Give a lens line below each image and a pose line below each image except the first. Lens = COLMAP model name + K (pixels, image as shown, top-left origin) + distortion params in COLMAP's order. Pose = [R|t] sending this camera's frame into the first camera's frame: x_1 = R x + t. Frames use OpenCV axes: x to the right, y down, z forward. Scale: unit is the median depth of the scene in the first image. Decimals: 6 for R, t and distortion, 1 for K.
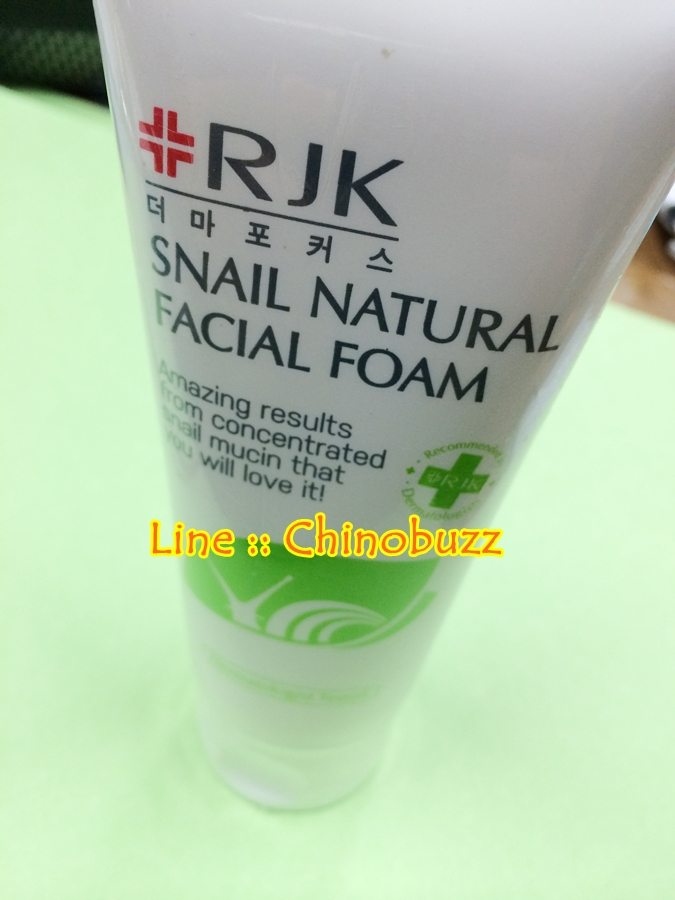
lens RADIAL K [[811.0, 0, 337.5], [0, 811.0, 450.0], [0, 0, 1]] dist [0.073431, -0.167540]
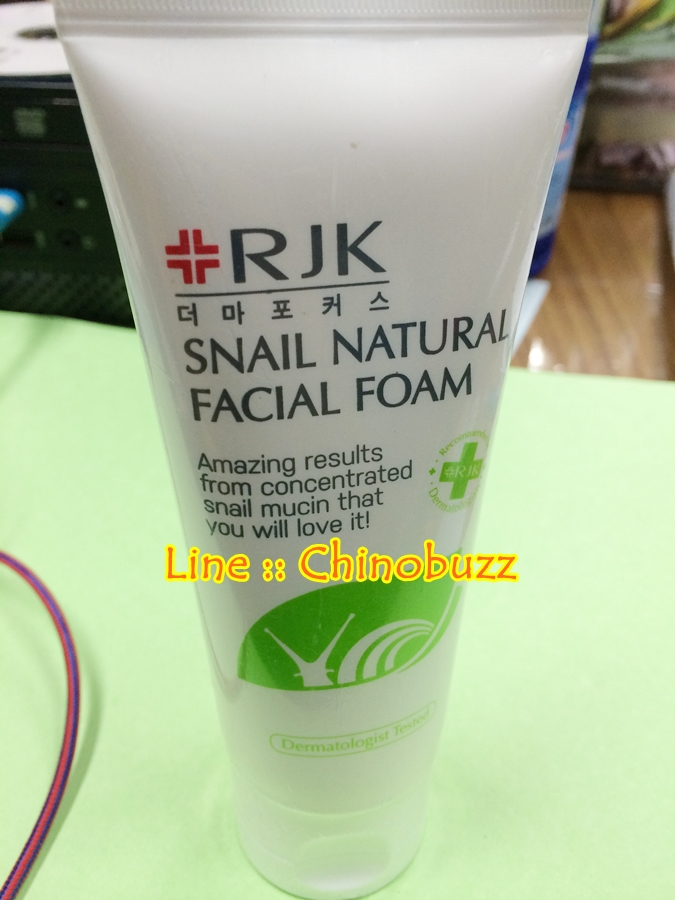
lens RADIAL K [[793.9, 0, 337.5], [0, 793.9, 450.0], [0, 0, 1]] dist [0.079532, -0.147792]
pose [[0.892284, -0.312594, 0.325753, -0.442705], [0.373730, 0.916213, -0.144496, 0.123198], [-0.253291, 0.250675, 0.934348, -0.079110]]
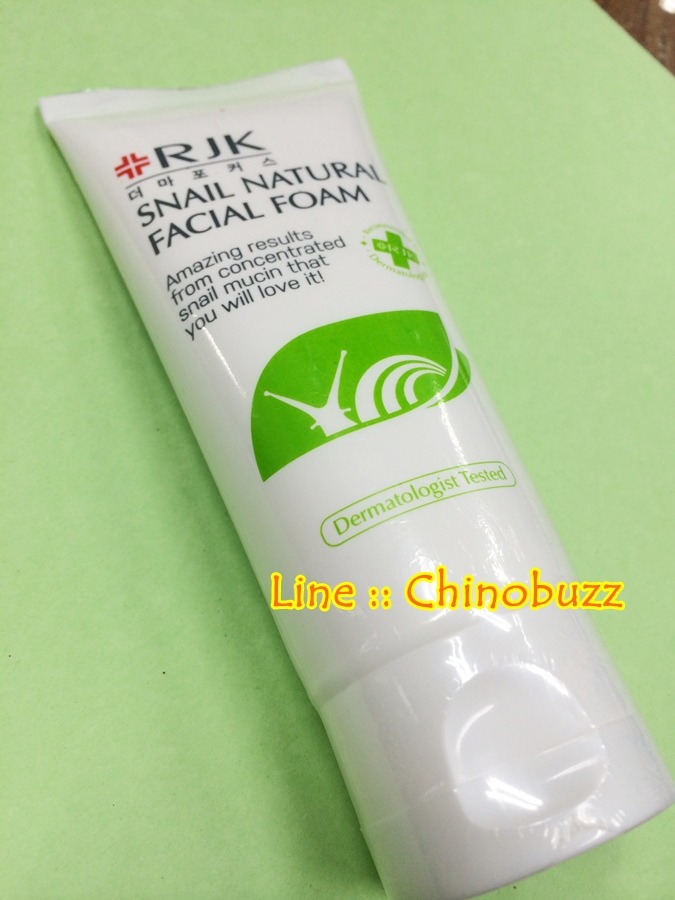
lens RADIAL K [[793.9, 0, 337.5], [0, 793.9, 450.0], [0, 0, 1]] dist [0.079532, -0.147792]
pose [[0.841098, -0.264930, 0.471557, -0.743339], [0.528951, 0.220783, -0.819430, 1.299291], [0.112980, 0.938652, 0.325835, 0.953817]]
